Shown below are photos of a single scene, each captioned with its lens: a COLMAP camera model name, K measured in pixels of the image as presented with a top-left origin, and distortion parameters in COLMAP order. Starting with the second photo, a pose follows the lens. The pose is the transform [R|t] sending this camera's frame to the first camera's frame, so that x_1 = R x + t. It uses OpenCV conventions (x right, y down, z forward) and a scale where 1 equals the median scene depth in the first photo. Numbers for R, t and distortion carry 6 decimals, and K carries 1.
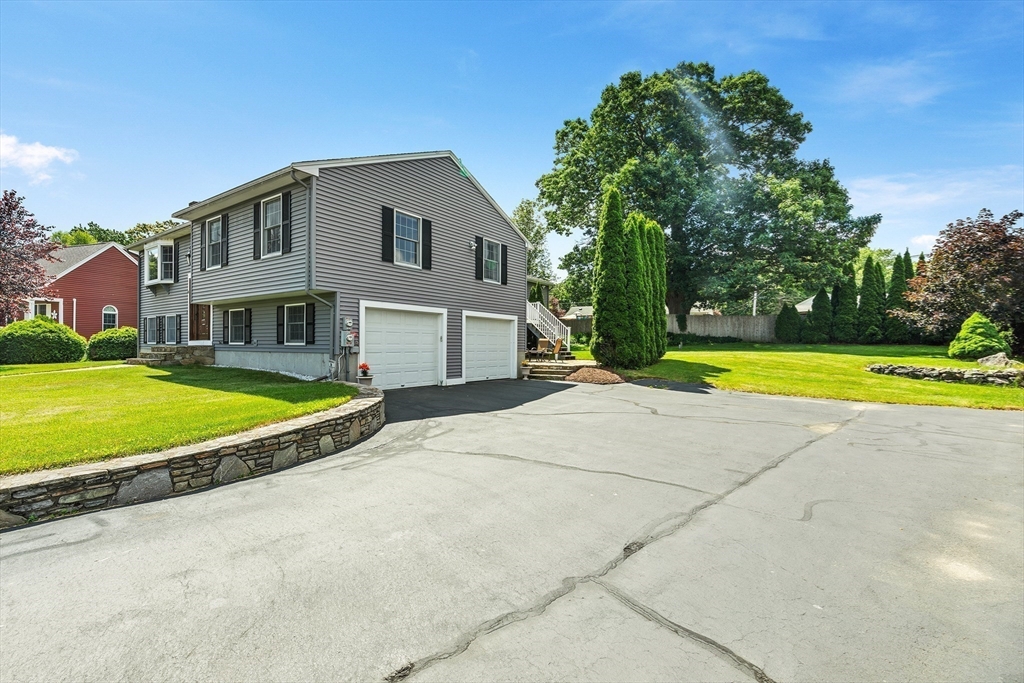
lens RADIAL K [[442.9, 0, 509.6], [0, 442.9, 341.8], [0, 0, 1]] dist [0.002551, -0.000254]
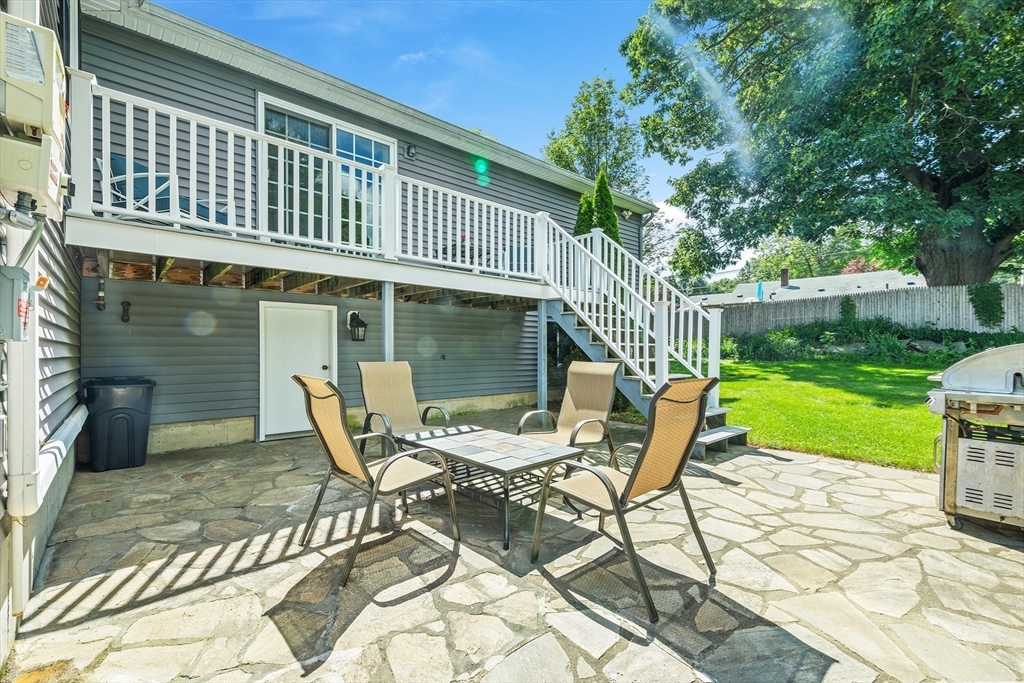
lens RADIAL K [[442.9, 0, 510.3], [0, 442.9, 349.3], [0, 0, 1]] dist [0.002551, -0.000254]
pose [[0.973999, -0.007805, -0.226420, 0.072580], [0.009941, 0.999916, 0.008297, -0.013461], [0.226336, -0.010333, 0.973994, 0.684305]]
